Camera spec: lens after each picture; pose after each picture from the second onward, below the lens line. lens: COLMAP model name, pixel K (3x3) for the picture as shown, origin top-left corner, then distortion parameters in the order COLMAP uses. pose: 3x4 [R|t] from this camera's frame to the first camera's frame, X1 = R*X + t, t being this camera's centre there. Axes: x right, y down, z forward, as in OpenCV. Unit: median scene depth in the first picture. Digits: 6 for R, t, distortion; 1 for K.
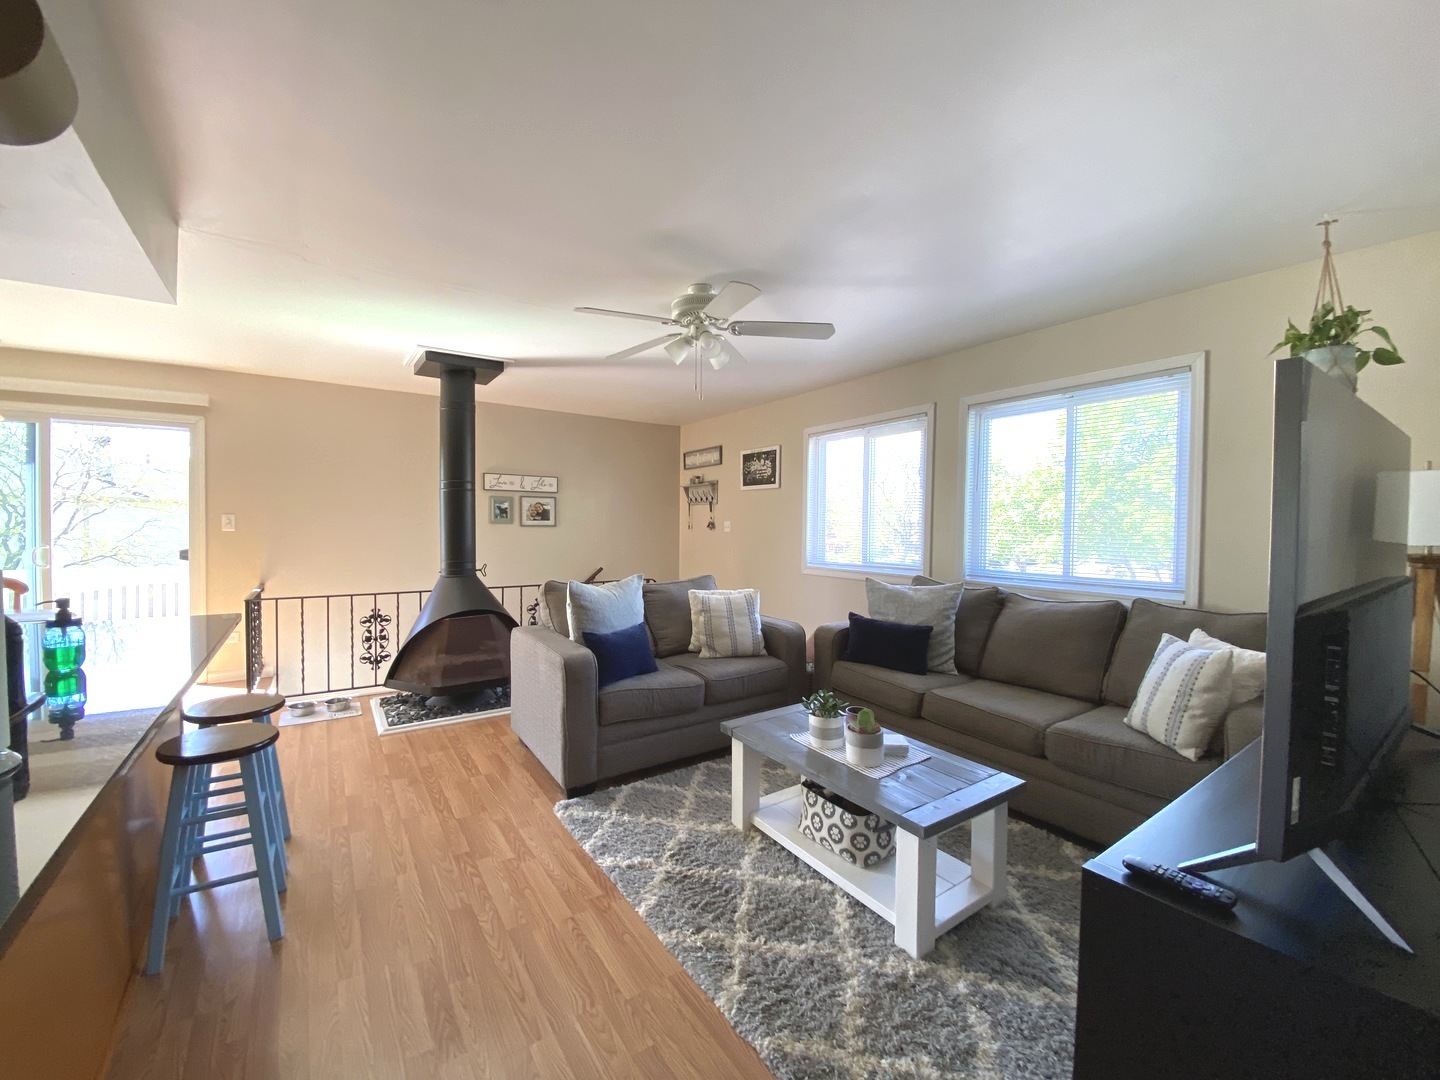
lens RADIAL K [[576.1, 0, 721.0], [0, 576.1, 538.6], [0, 0, 1]] dist [0.034232, -0.024473]
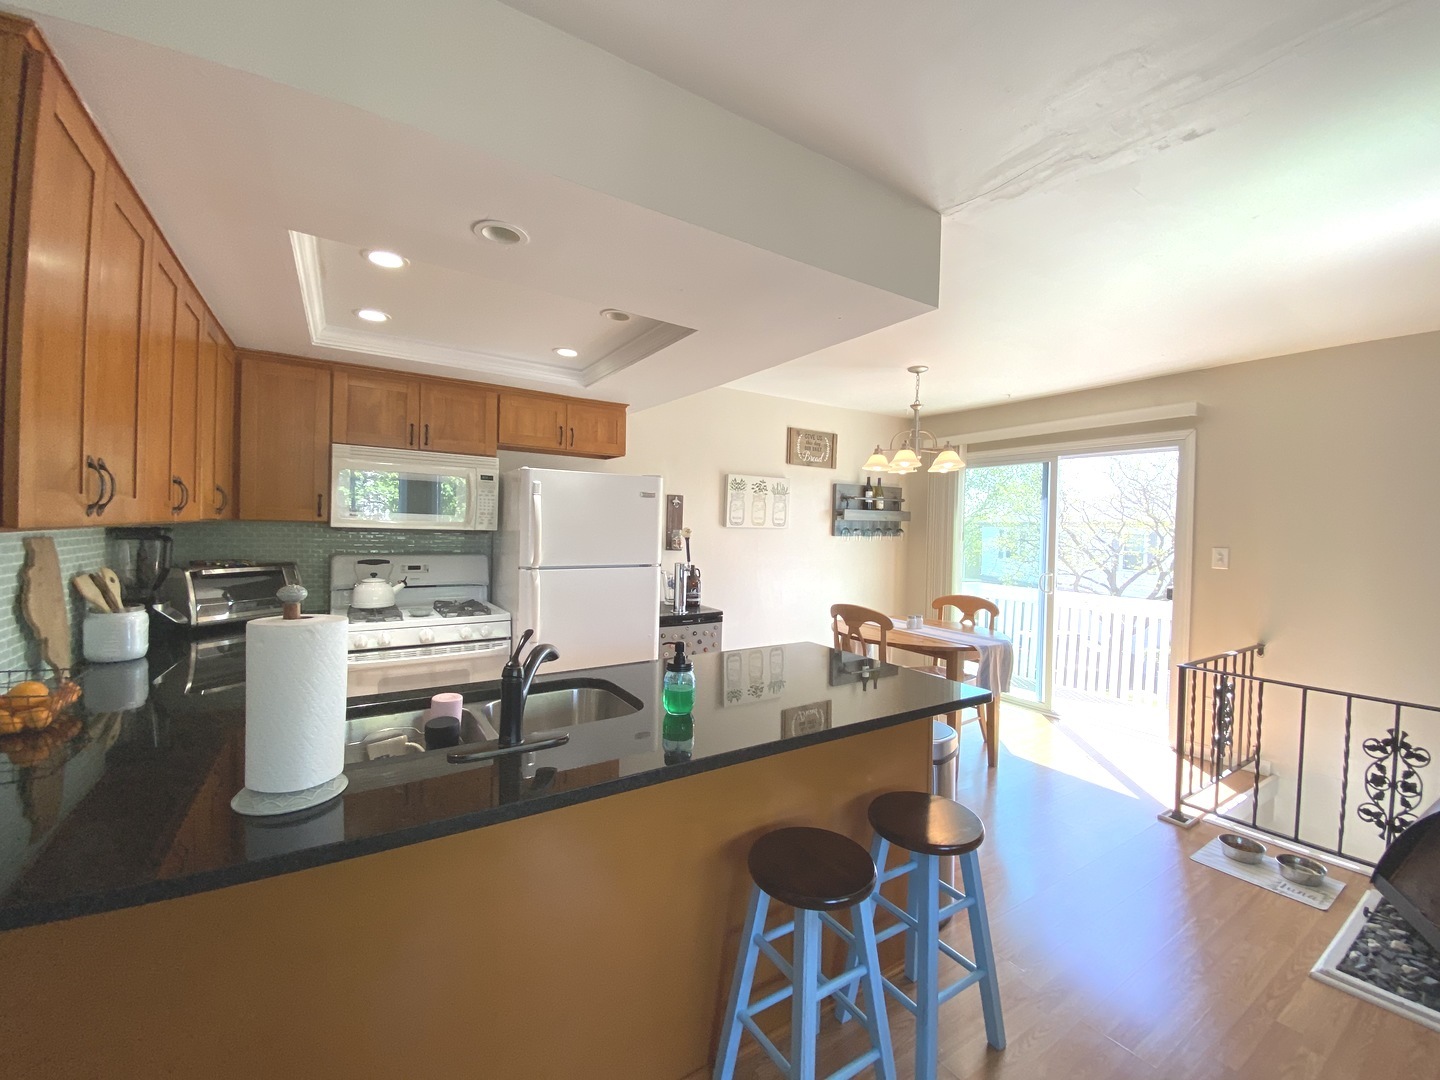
lens RADIAL K [[576.1, 0, 721.0], [0, 576.1, 538.6], [0, 0, 1]] dist [0.034232, -0.024473]
pose [[-0.033202, 0.008183, -0.999415, -0.045604], [-0.046818, 0.998856, 0.009734, -0.034527], [0.998351, 0.047114, -0.032781, 0.406507]]
